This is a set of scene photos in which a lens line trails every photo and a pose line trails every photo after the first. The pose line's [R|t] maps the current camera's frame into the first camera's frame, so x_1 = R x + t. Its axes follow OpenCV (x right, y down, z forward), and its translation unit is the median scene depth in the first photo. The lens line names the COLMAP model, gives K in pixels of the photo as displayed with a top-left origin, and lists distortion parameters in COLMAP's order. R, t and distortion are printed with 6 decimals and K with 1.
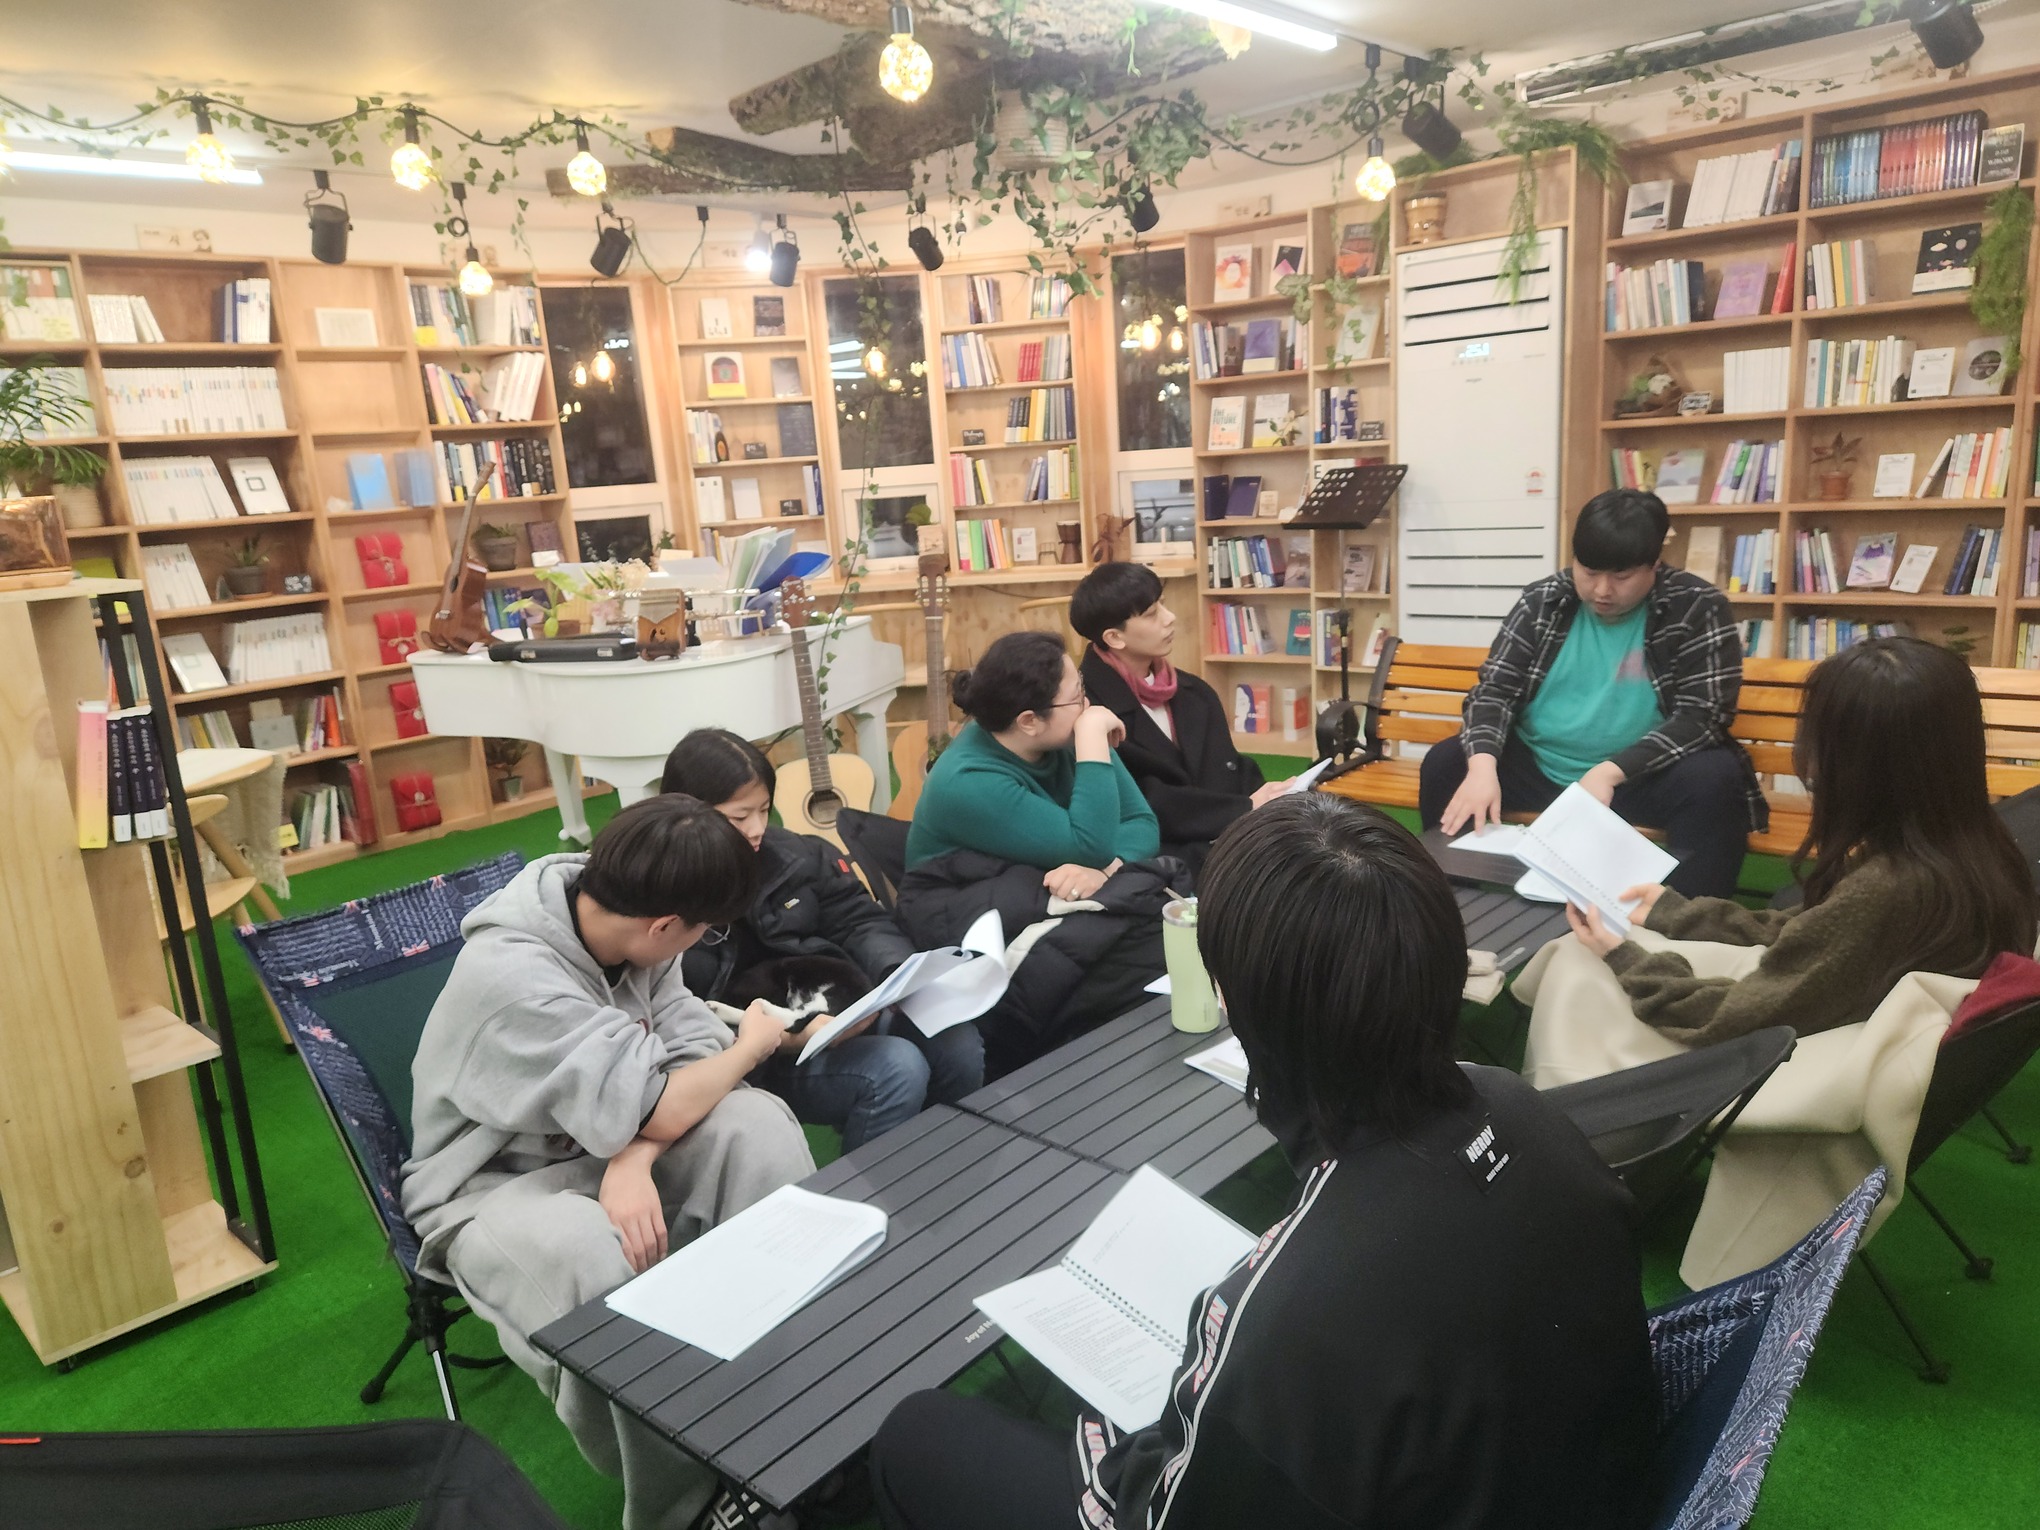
lens RADIAL K [[1364.7, 0, 1037.6], [0, 1364.7, 767.7], [0, 0, 1]] dist [0.069068, -0.073081]
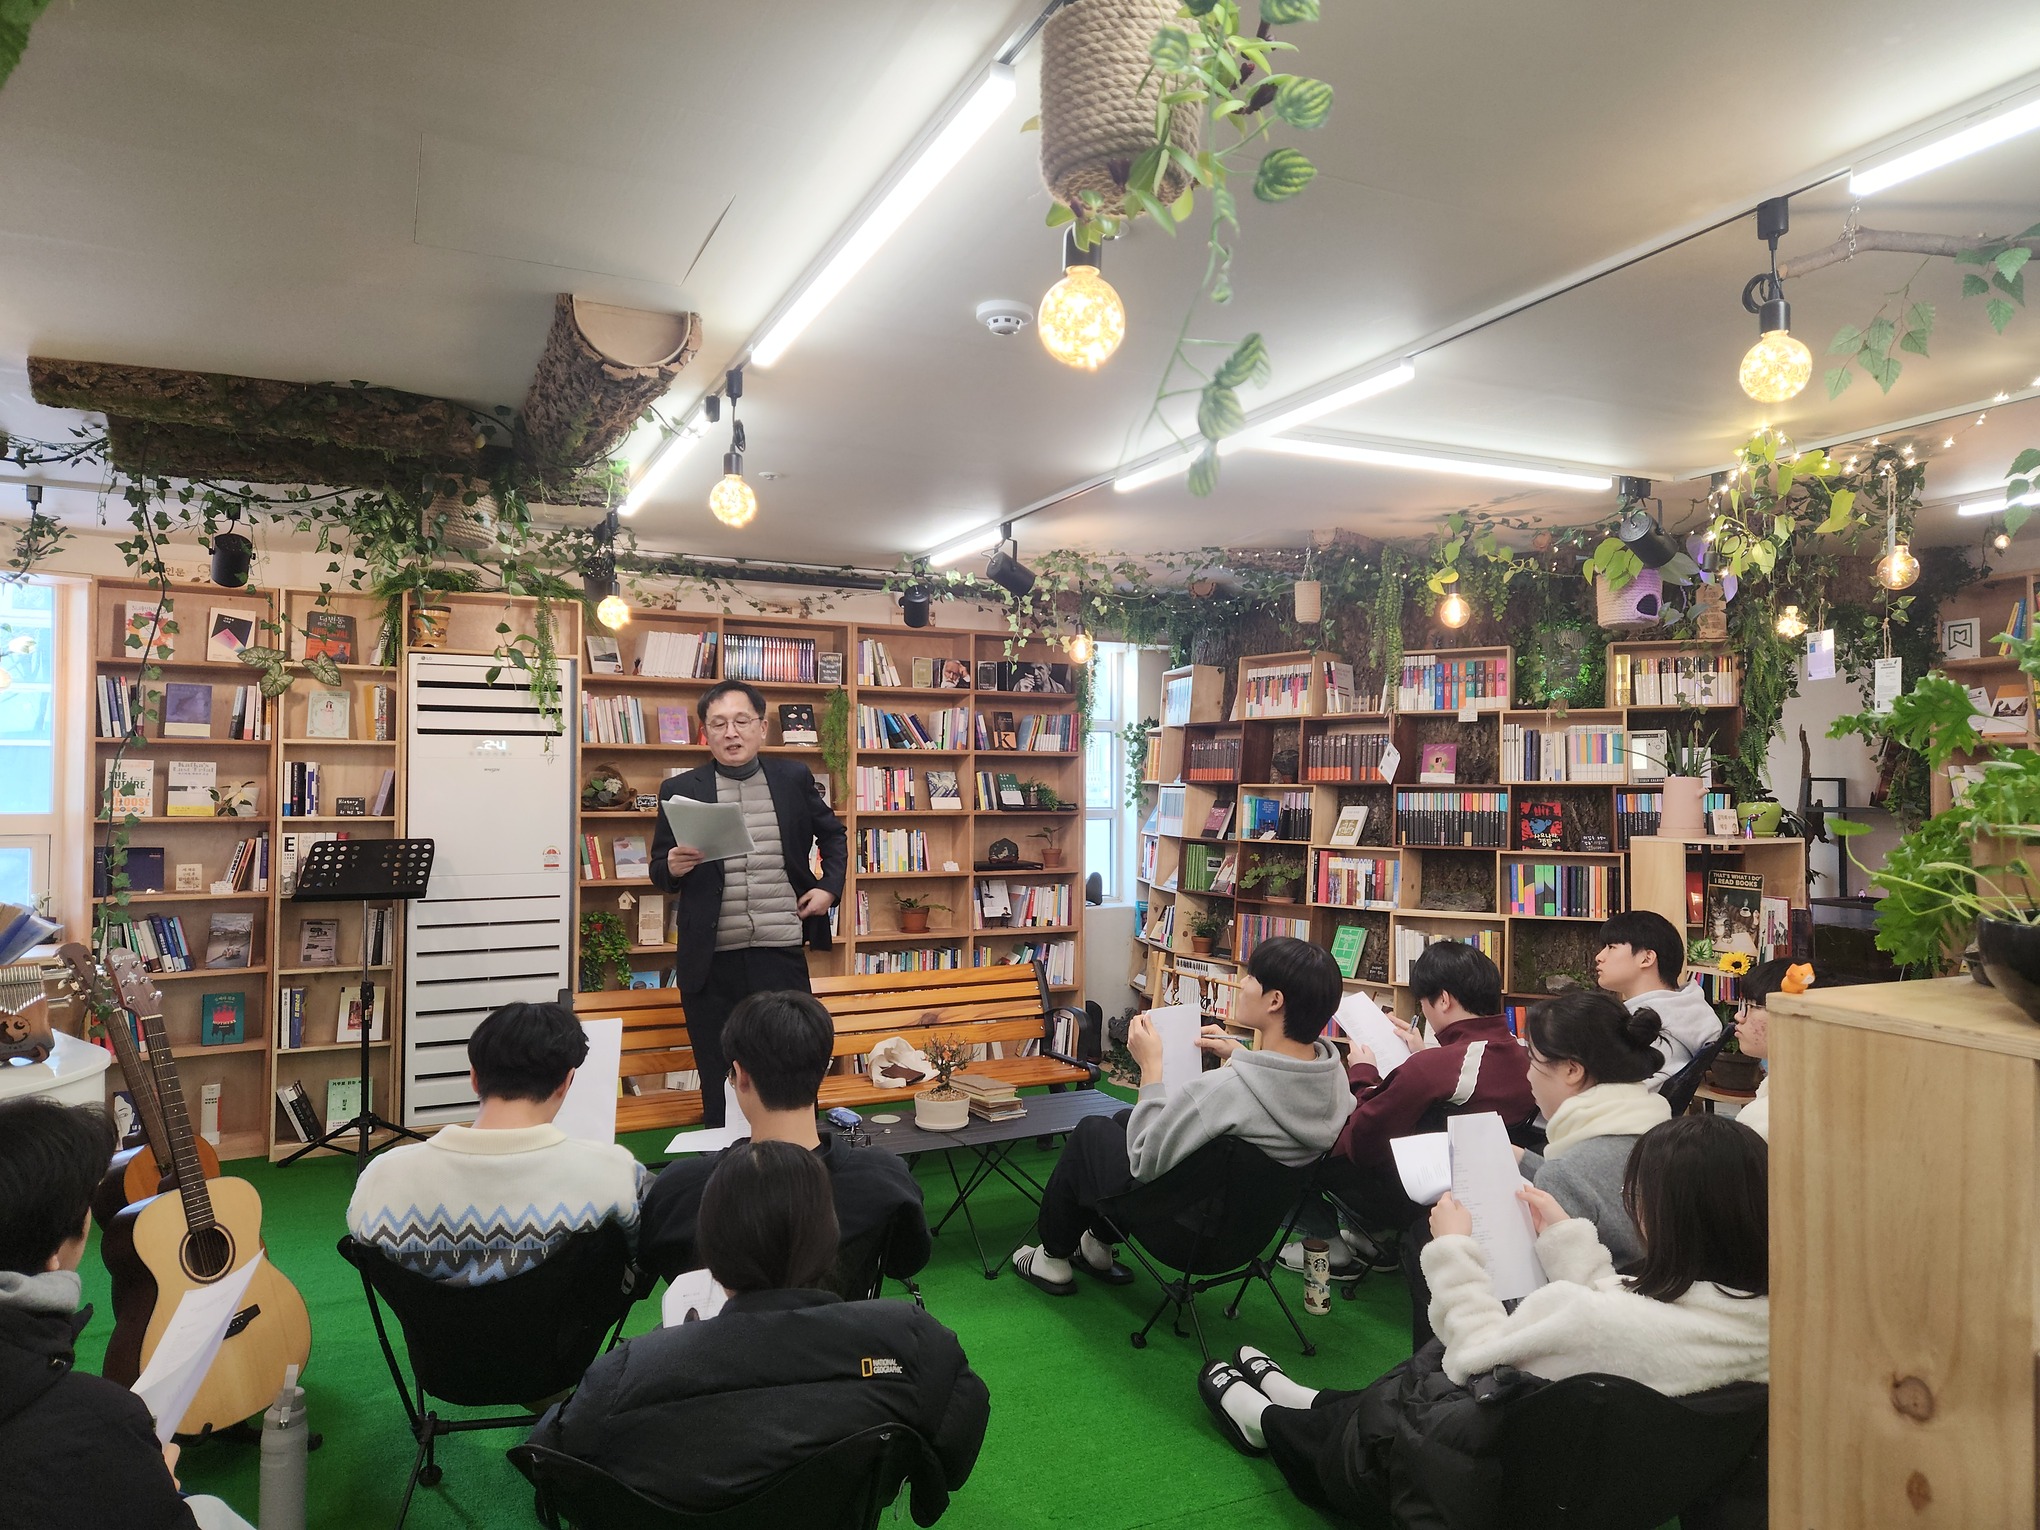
lens RADIAL K [[1364.7, 0, 1037.6], [0, 1364.7, 767.7], [0, 0, 1]] dist [0.069068, -0.073081]
pose [[0.358506, 0.081851, 0.929932, -0.589990], [0.183739, 0.970476, -0.156255, -0.022400], [-0.915267, 0.226884, 0.332883, 0.210710]]
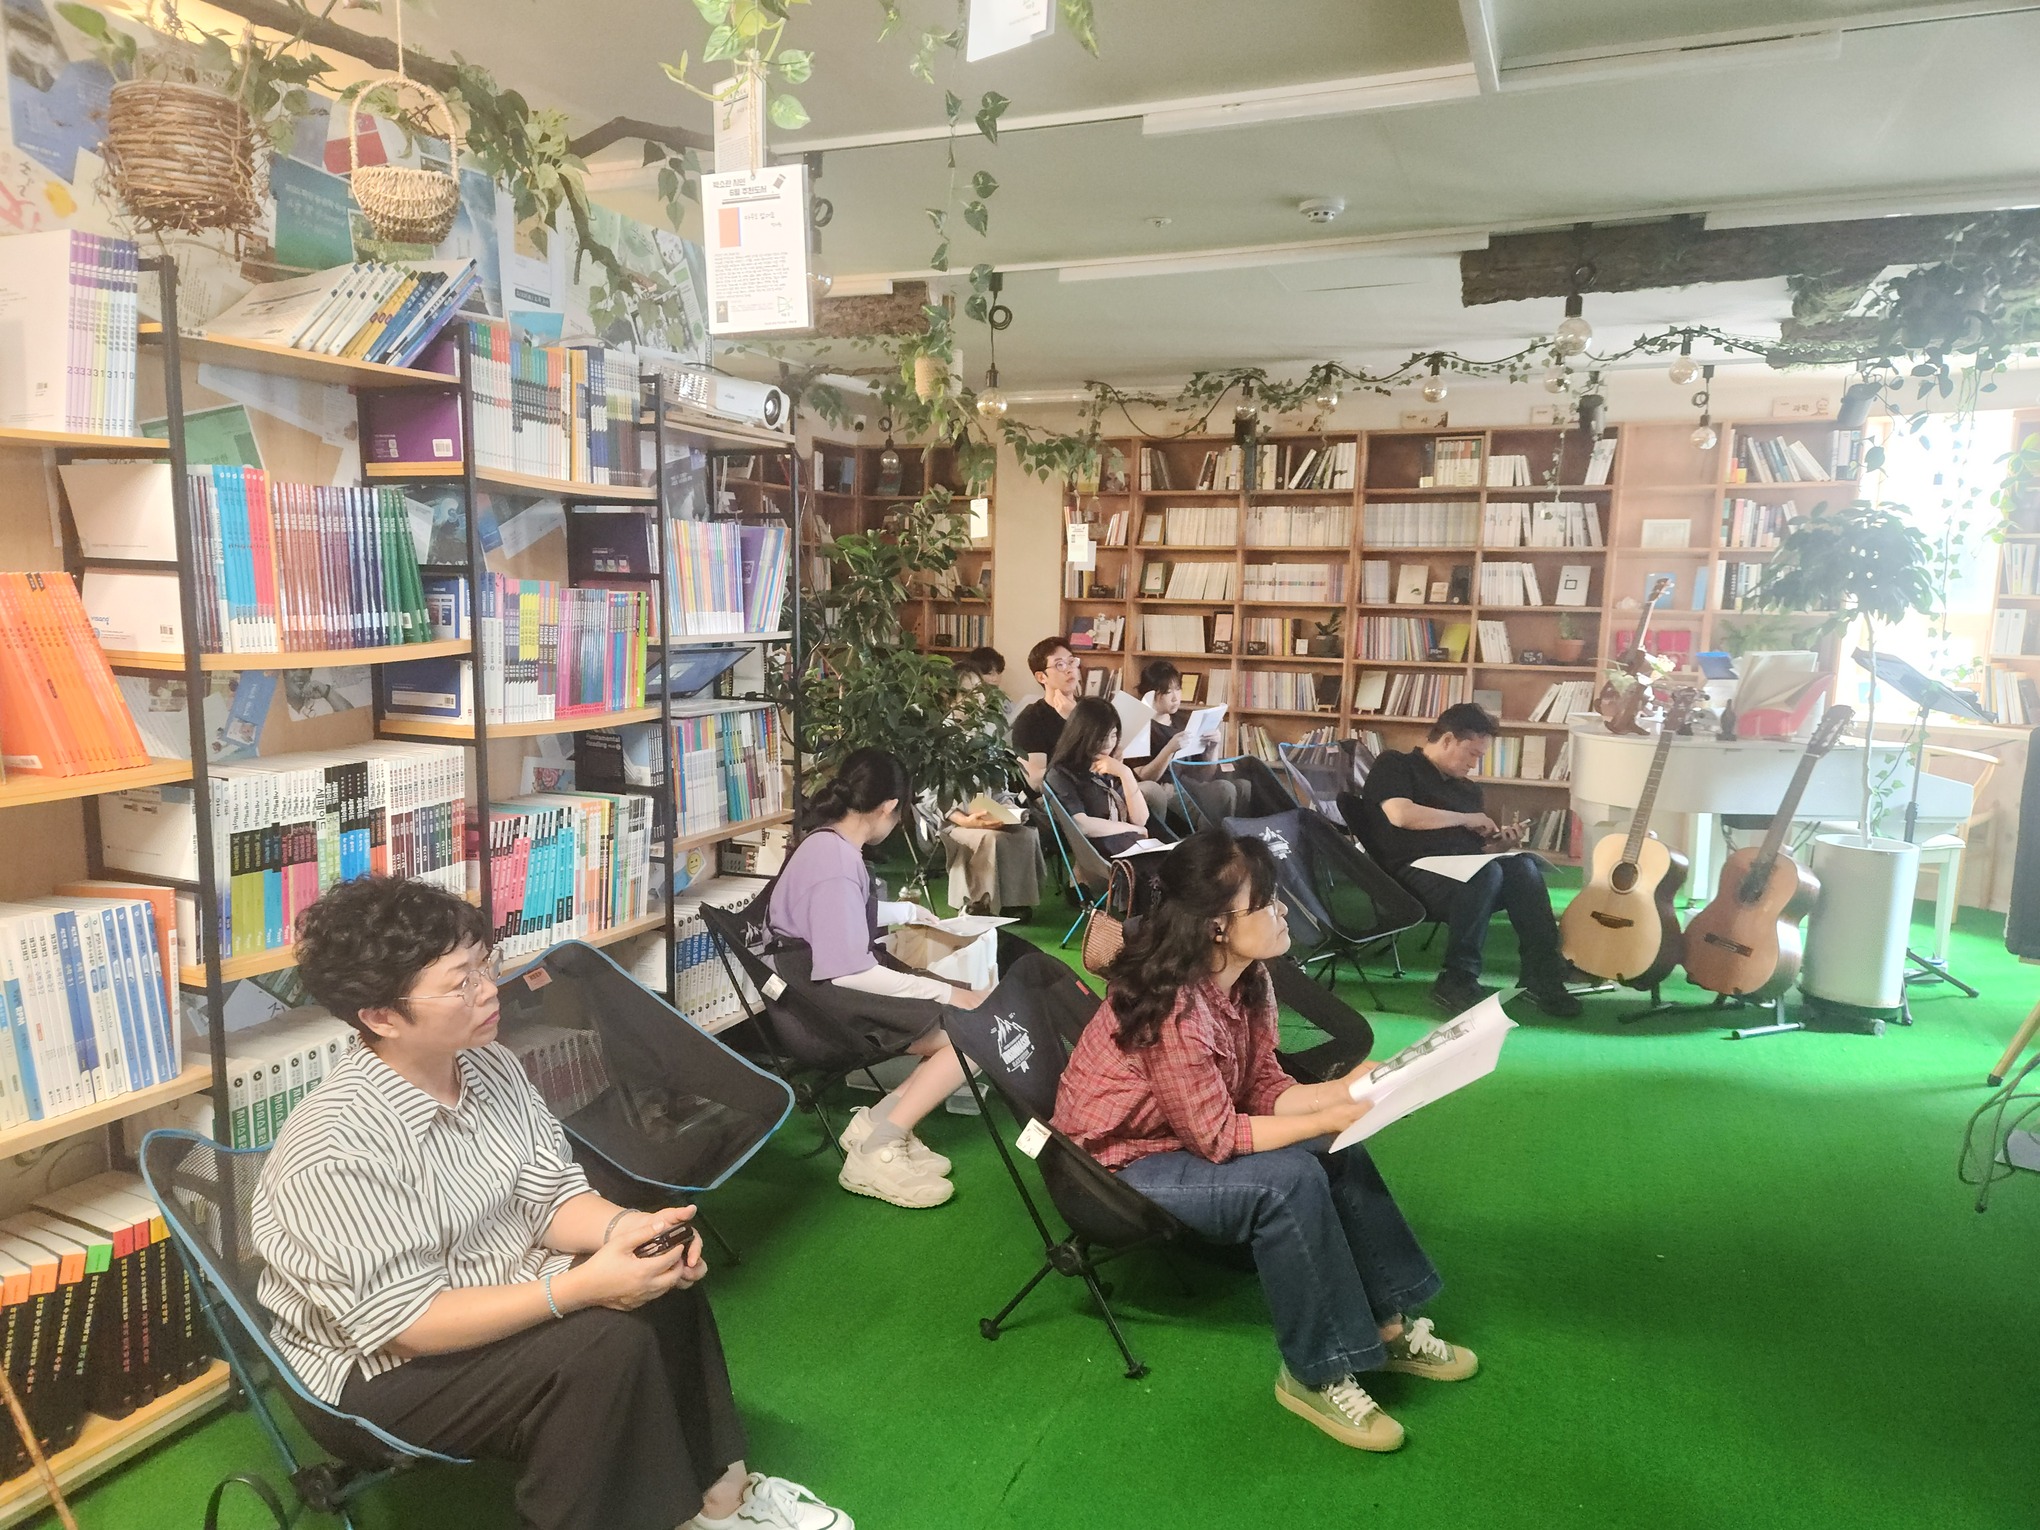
lens RADIAL K [[1364.7, 0, 1037.6], [0, 1364.7, 767.7], [0, 0, 1]] dist [0.069068, -0.073081]
pose [[0.352378, 0.198090, -0.914653, 0.557582], [-0.250641, 0.961614, 0.111699, -0.048675], [0.901670, 0.189890, 0.388501, 0.014817]]
